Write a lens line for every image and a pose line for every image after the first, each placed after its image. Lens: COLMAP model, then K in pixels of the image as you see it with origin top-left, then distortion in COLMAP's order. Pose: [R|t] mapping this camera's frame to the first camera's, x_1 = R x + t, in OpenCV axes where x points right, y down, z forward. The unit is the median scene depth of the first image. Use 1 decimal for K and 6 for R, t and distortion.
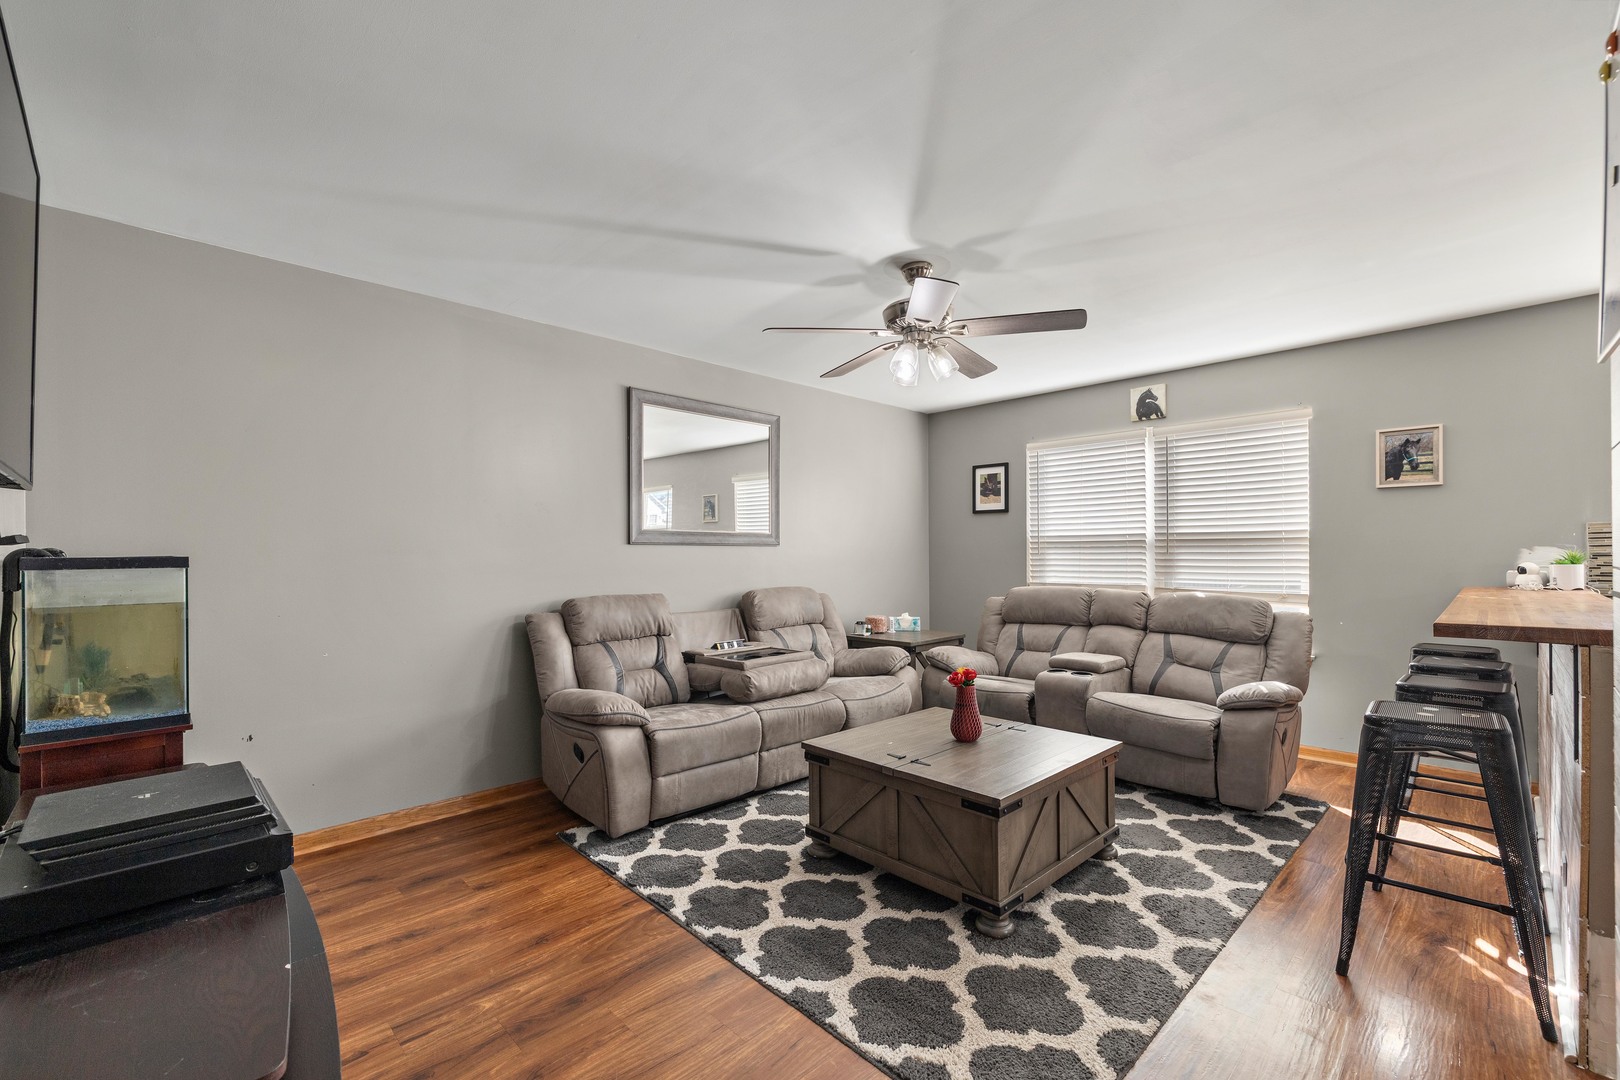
lens RADIAL K [[682.6, 0, 804.0], [0, 682.6, 550.6], [0, 0, 1]] dist [0.002052, 0.000157]
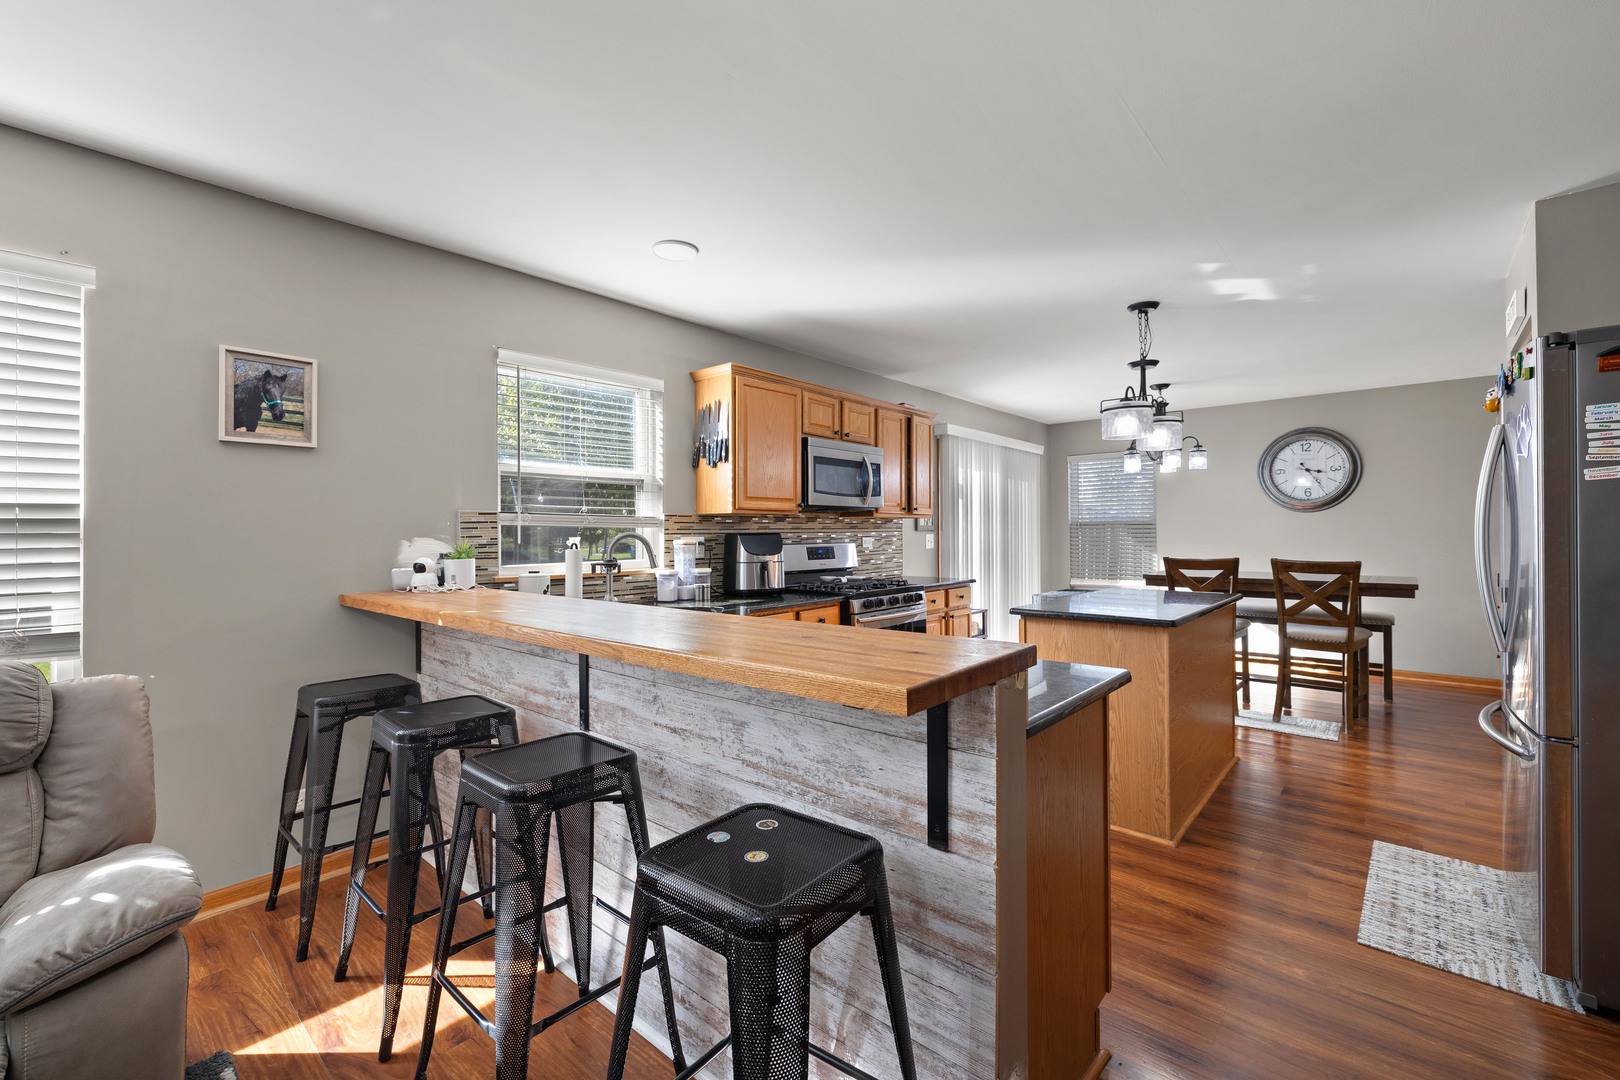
lens RADIAL K [[682.4, 0, 817.0], [0, 682.4, 532.5], [0, 0, 1]] dist [0.000326, 0.000242]
pose [[-0.079495, 0.006229, 0.996816, 0.200837], [0.004551, 0.999972, -0.005886, -0.004923], [-0.996825, 0.004068, -0.079521, 0.532190]]
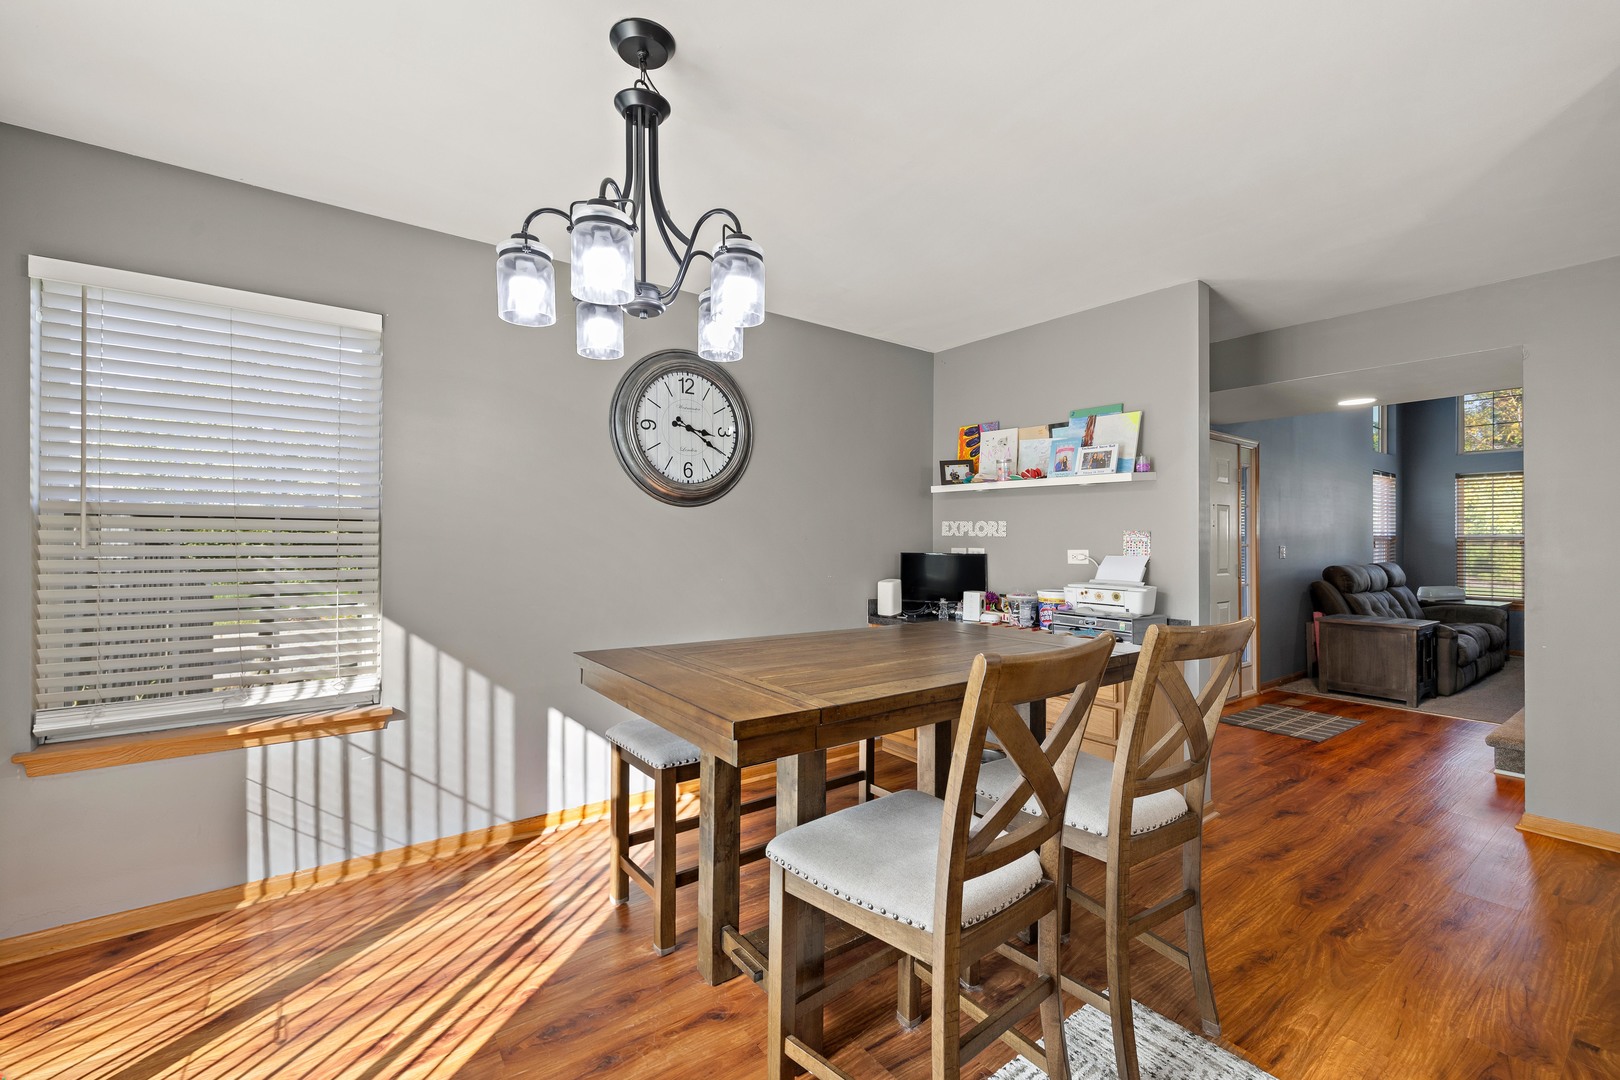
lens RADIAL K [[672.1, 0, 795.2], [0, 672.1, 539.1], [0, 0, 1]] dist [0.010509, -0.000177]
pose [[-0.990848, 0.000743, 0.134978, 1.485703], [0.000437, 0.999997, -0.002291, -0.013906], [-0.134980, -0.002211, -0.990846, 0.070478]]
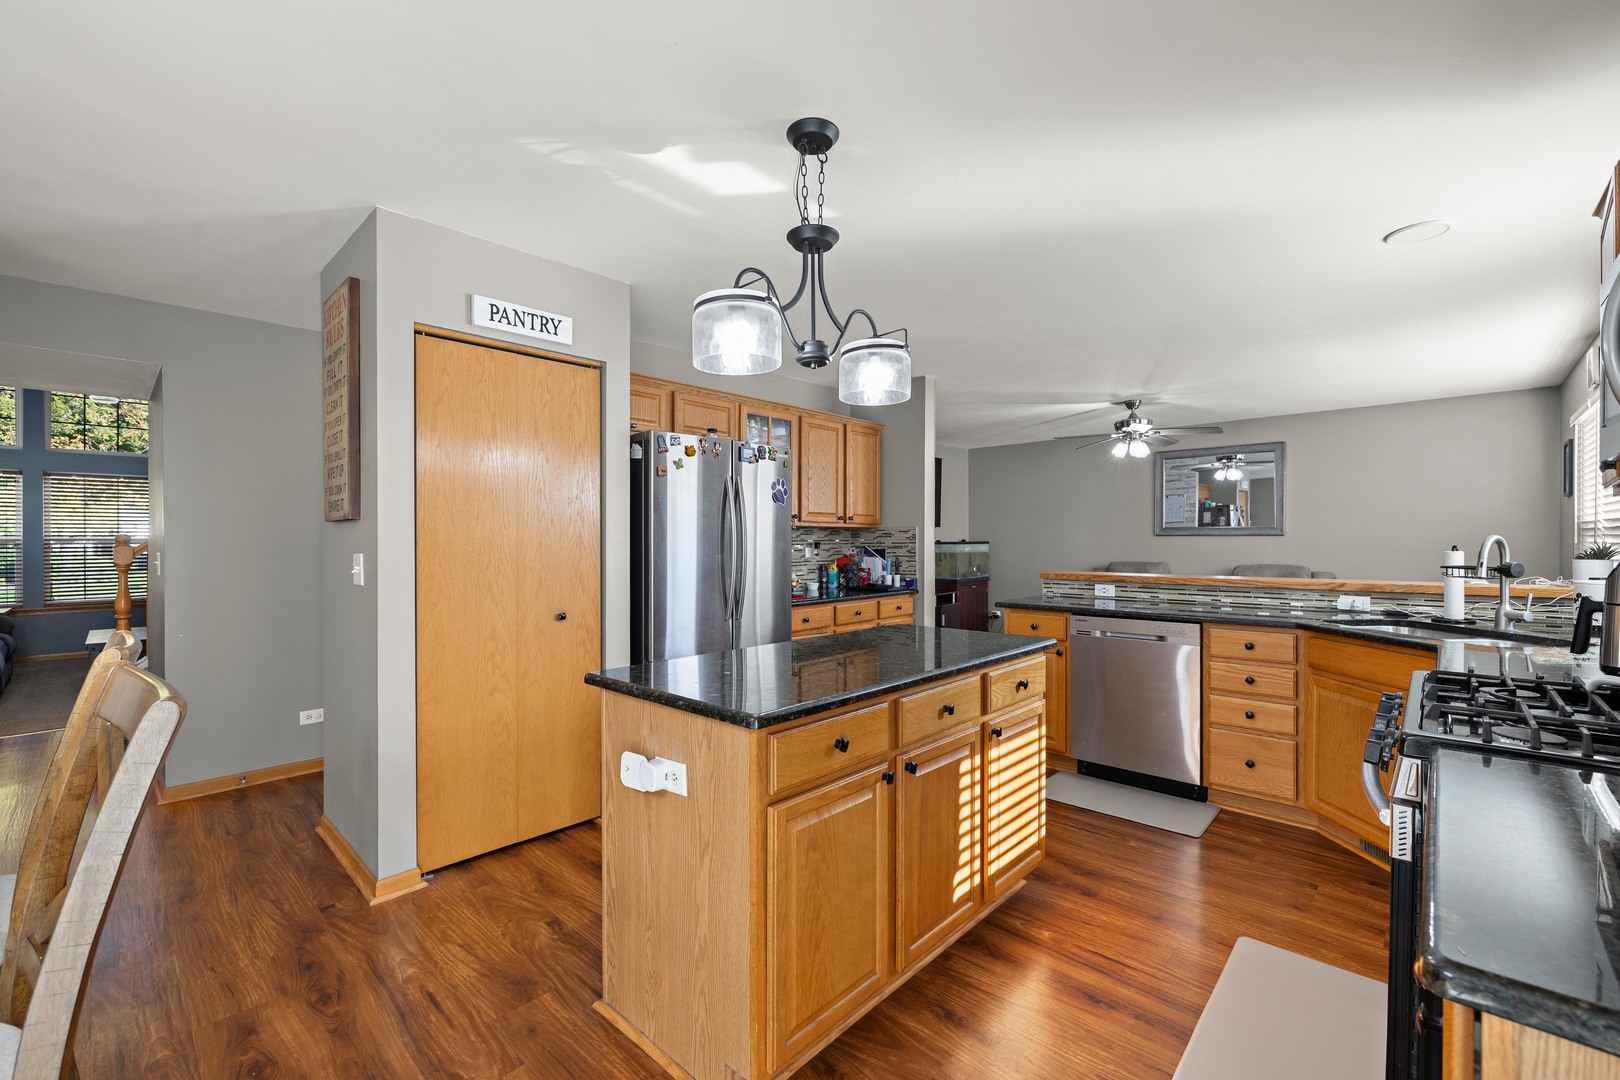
lens RADIAL K [[677.6, 0, 799.5], [0, 677.6, 548.1], [0, 0, 1]] dist [0.000390, 0.000014]
pose [[0.024521, 0.014349, -0.999596, 1.656766], [0.008718, 0.999856, 0.014567, -0.013131], [0.999661, -0.009071, 0.024393, -0.033357]]
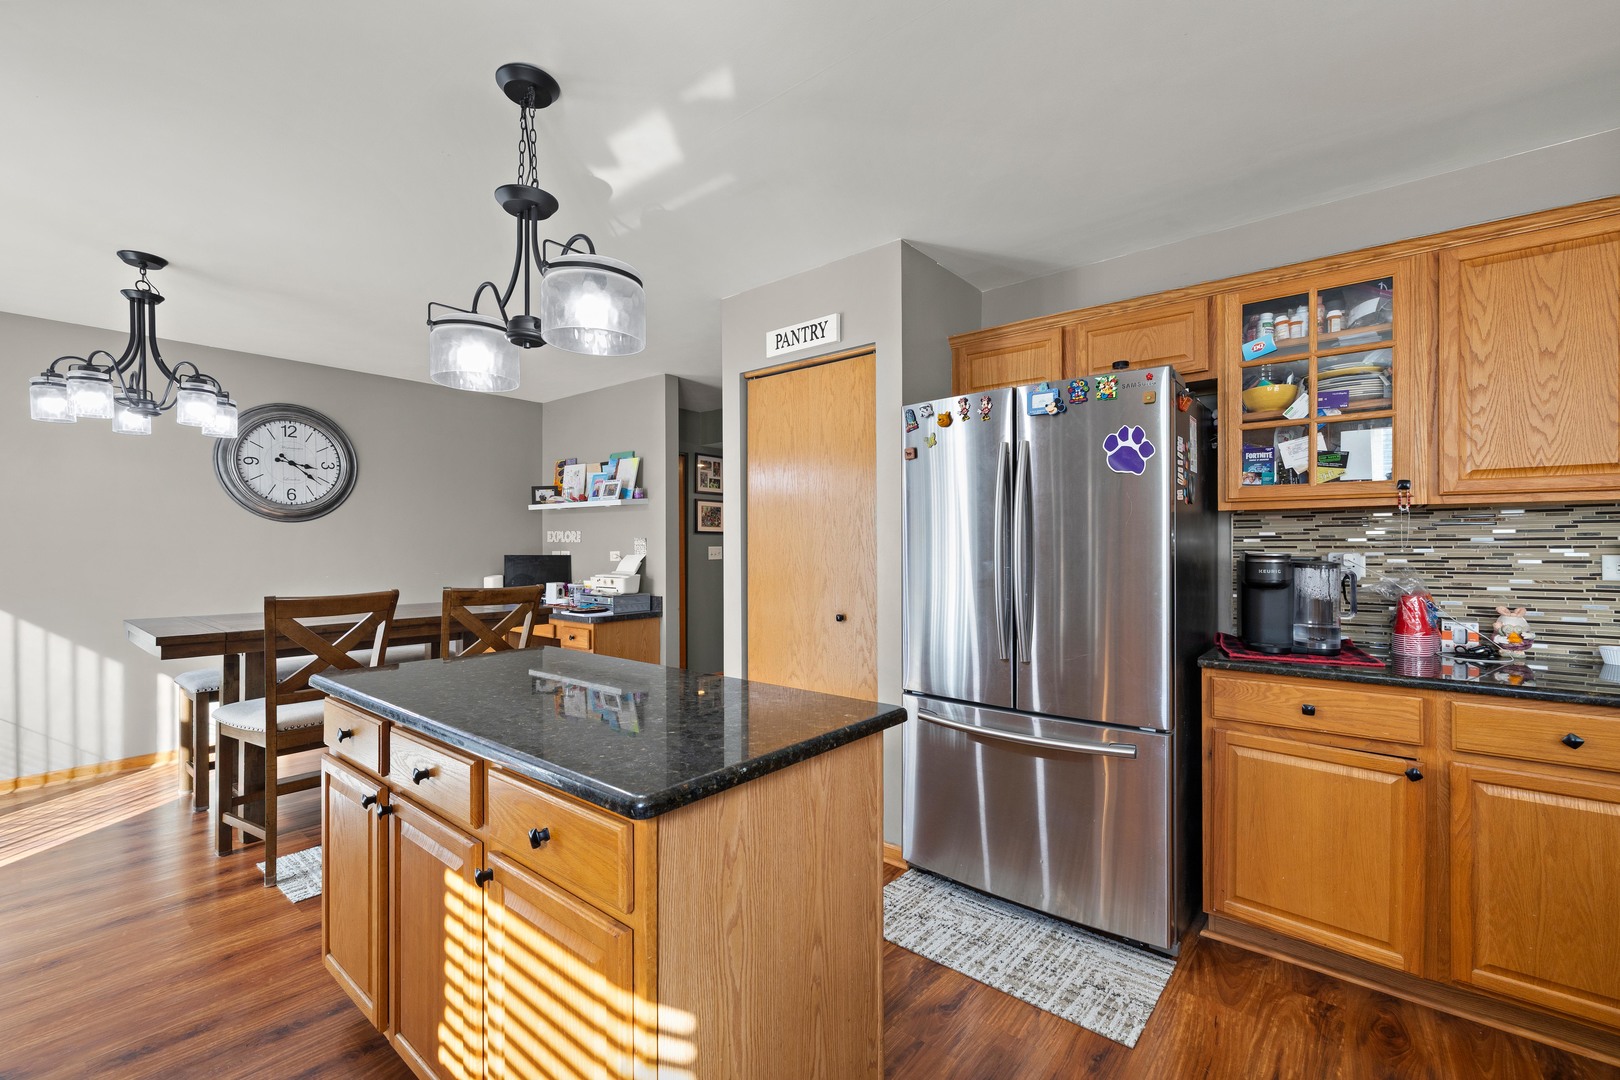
lens RADIAL K [[682.4, 0, 796.0], [0, 682.4, 539.5], [0, 0, 1]] dist [0.000279, -0.000233]
pose [[-0.995268, 0.008548, -0.096792, 0.988447], [0.009575, 0.999903, -0.010150, -0.007111], [0.096696, -0.011029, -0.995253, 0.482232]]
